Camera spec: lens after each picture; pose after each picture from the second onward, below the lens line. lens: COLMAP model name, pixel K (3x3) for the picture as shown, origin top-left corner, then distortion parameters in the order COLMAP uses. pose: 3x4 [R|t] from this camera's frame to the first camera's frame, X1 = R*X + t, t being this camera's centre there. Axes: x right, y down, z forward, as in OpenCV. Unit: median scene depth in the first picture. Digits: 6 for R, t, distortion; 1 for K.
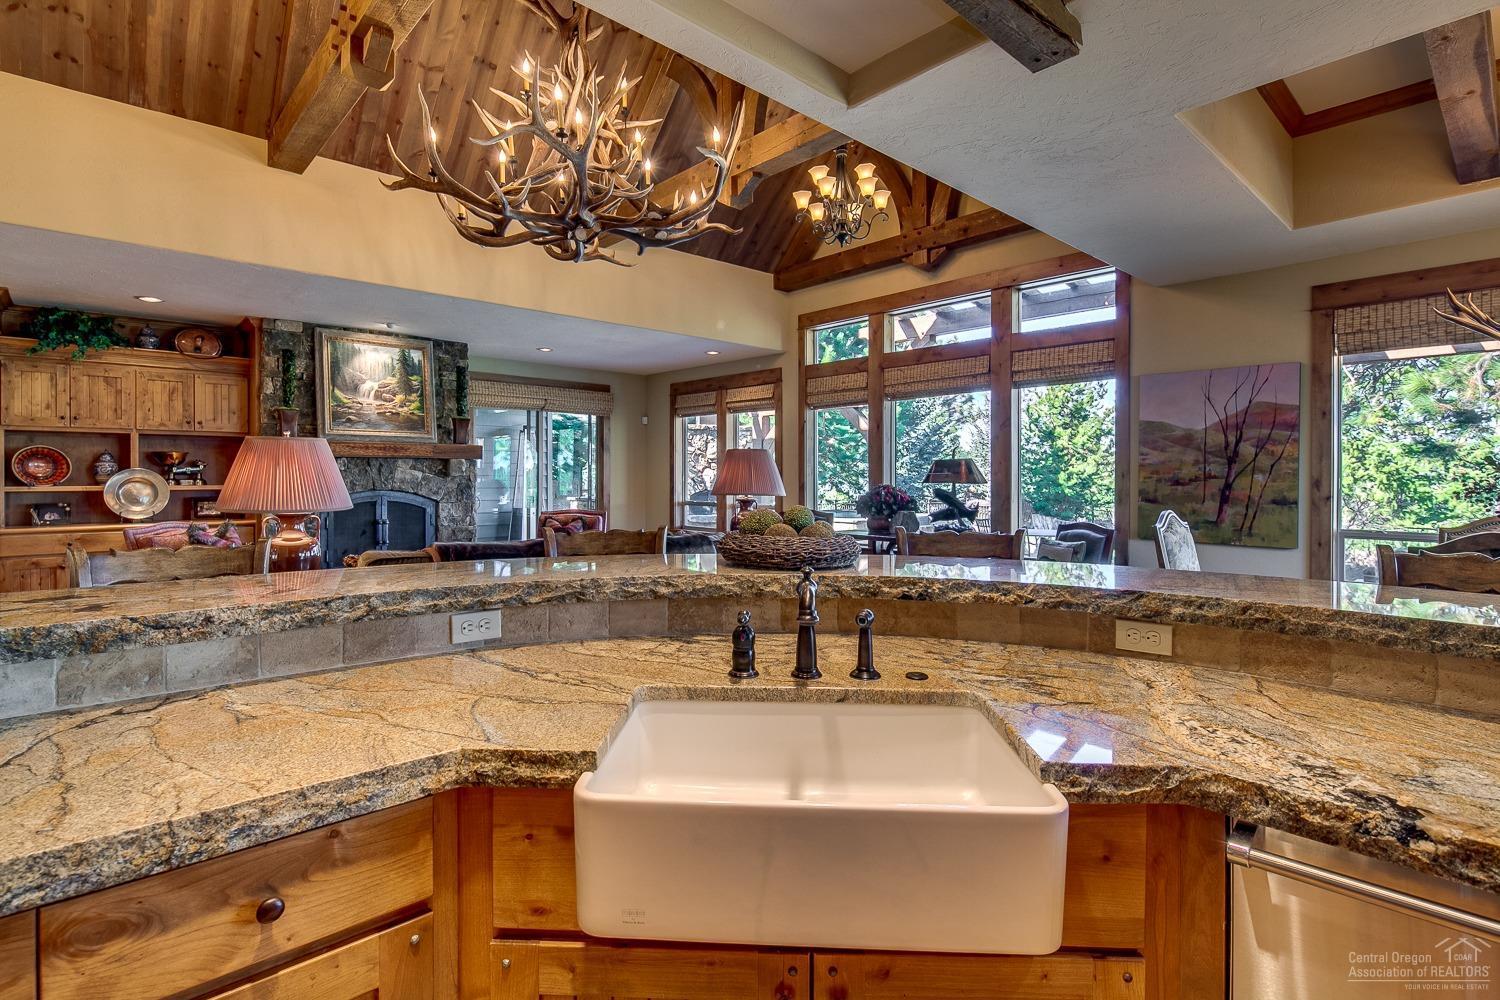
lens RADIAL K [[725.7, 0, 742.3], [0, 725.7, 479.8], [0, 0, 1]] dist [0.000863, -0.002900]
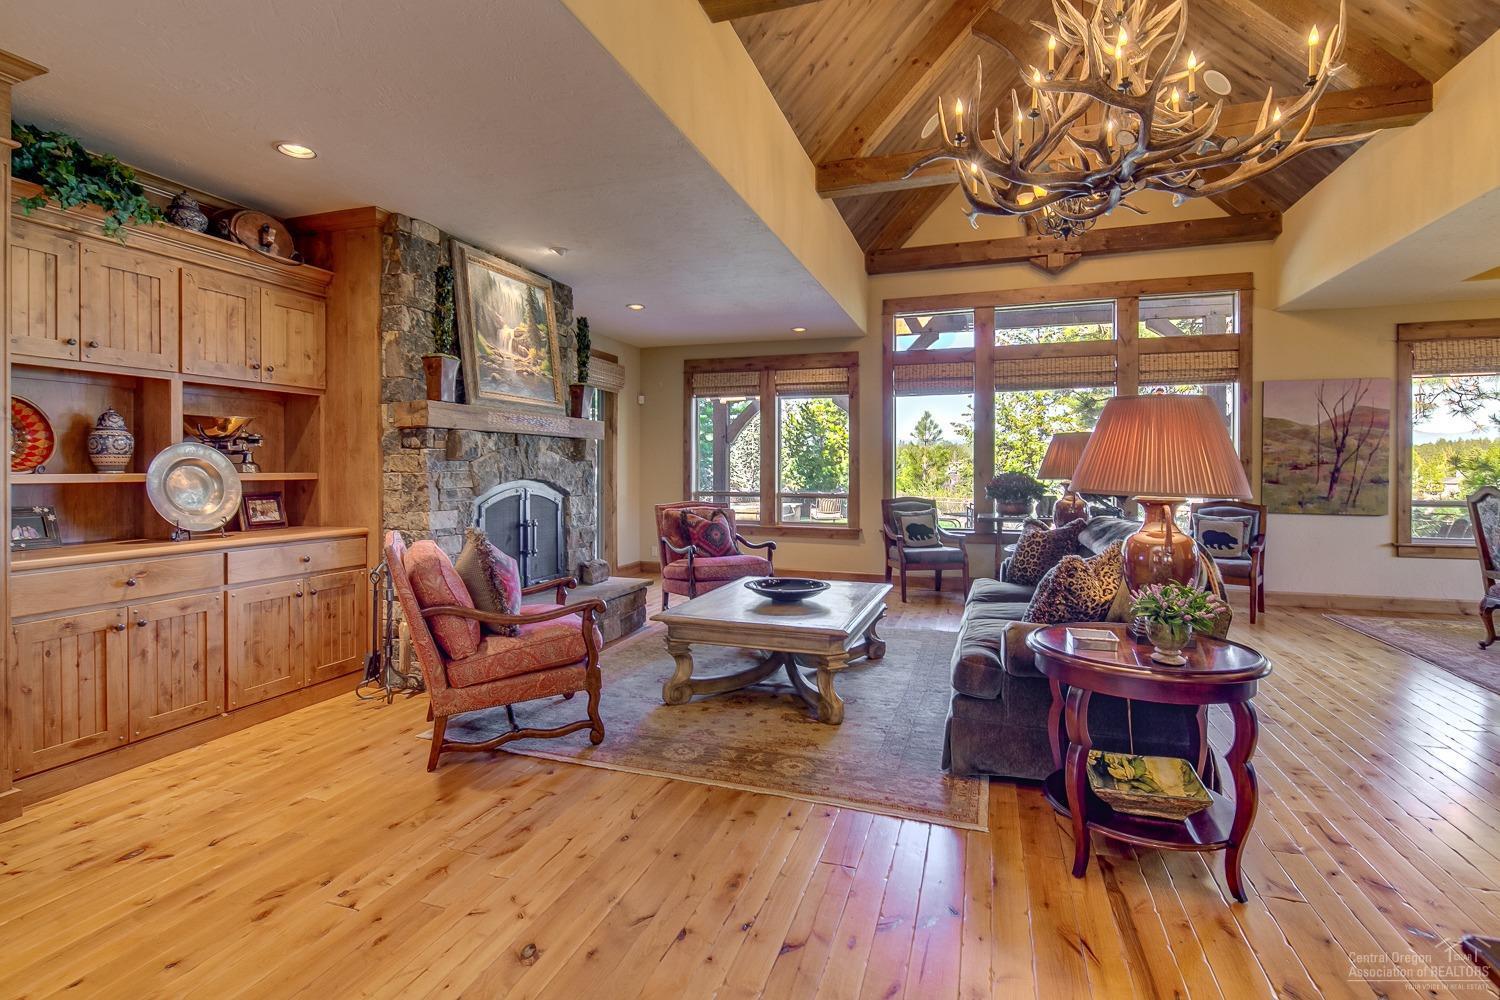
lens RADIAL K [[725.7, 0, 742.0], [0, 725.7, 474.0], [0, 0, 1]] dist [0.000863, -0.002900]
pose [[0.877156, -0.003305, 0.480195, -0.706112], [0.002530, 0.999994, 0.002261, 0.008498], [-0.480200, -0.000769, 0.877159, 0.287691]]
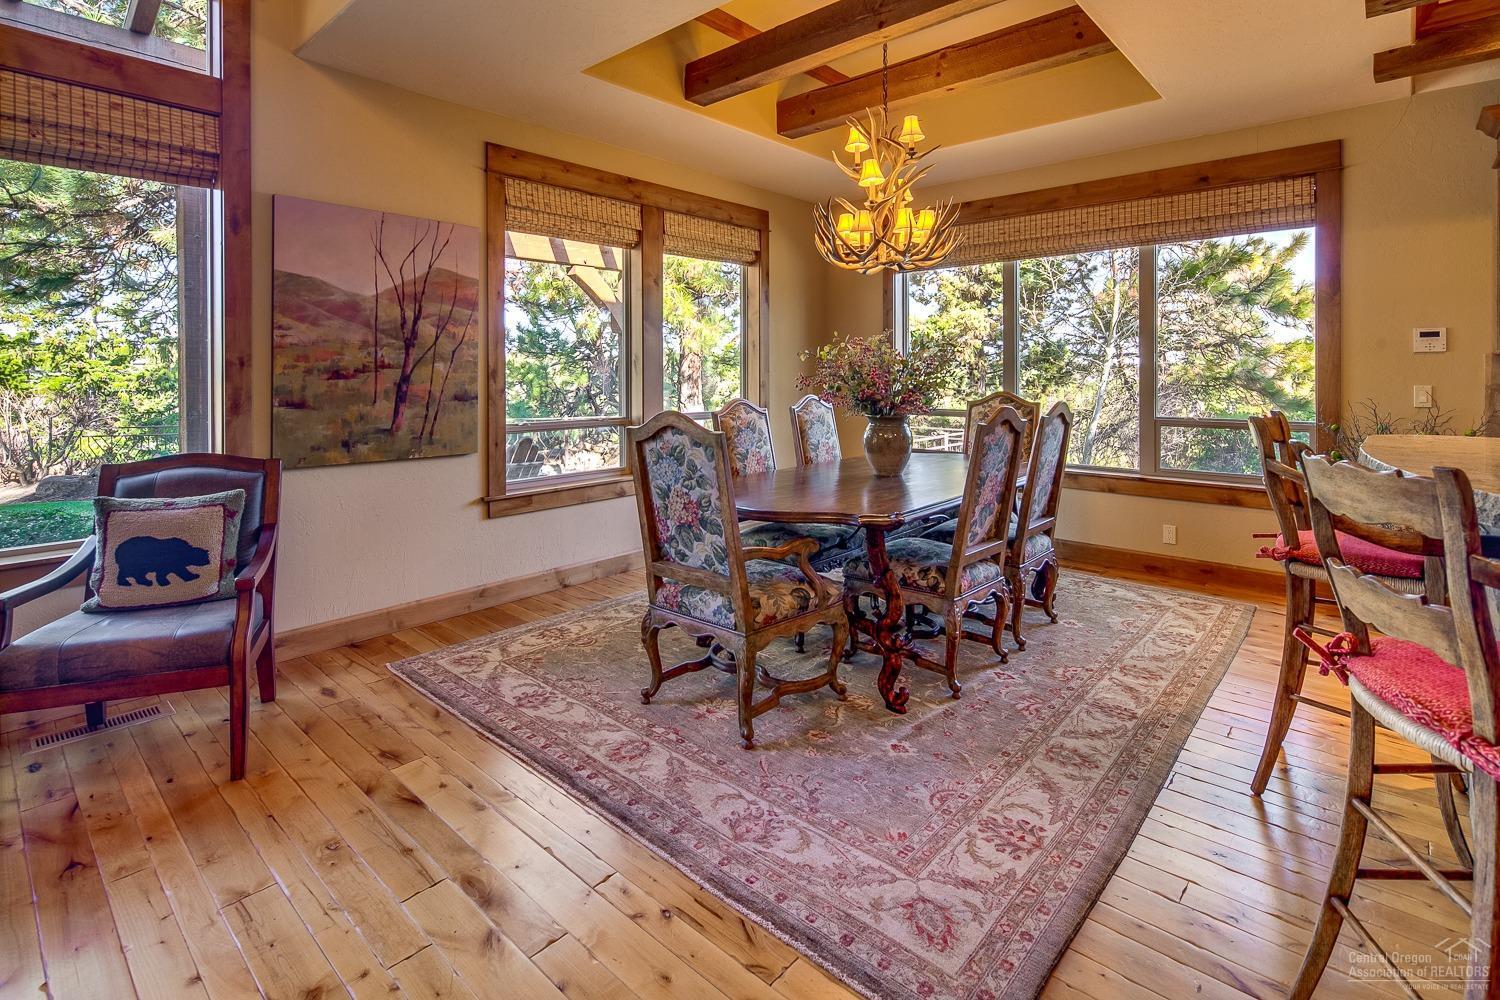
lens RADIAL K [[725.7, 0, 741.8], [0, 725.7, 372.1], [0, 0, 1]] dist [0.000863, -0.002900]
pose [[-0.087607, -0.000856, 0.996155, -0.063366], [0.006486, 0.999978, 0.001430, 0.002496], [-0.996134, 0.006587, -0.087600, 0.571104]]
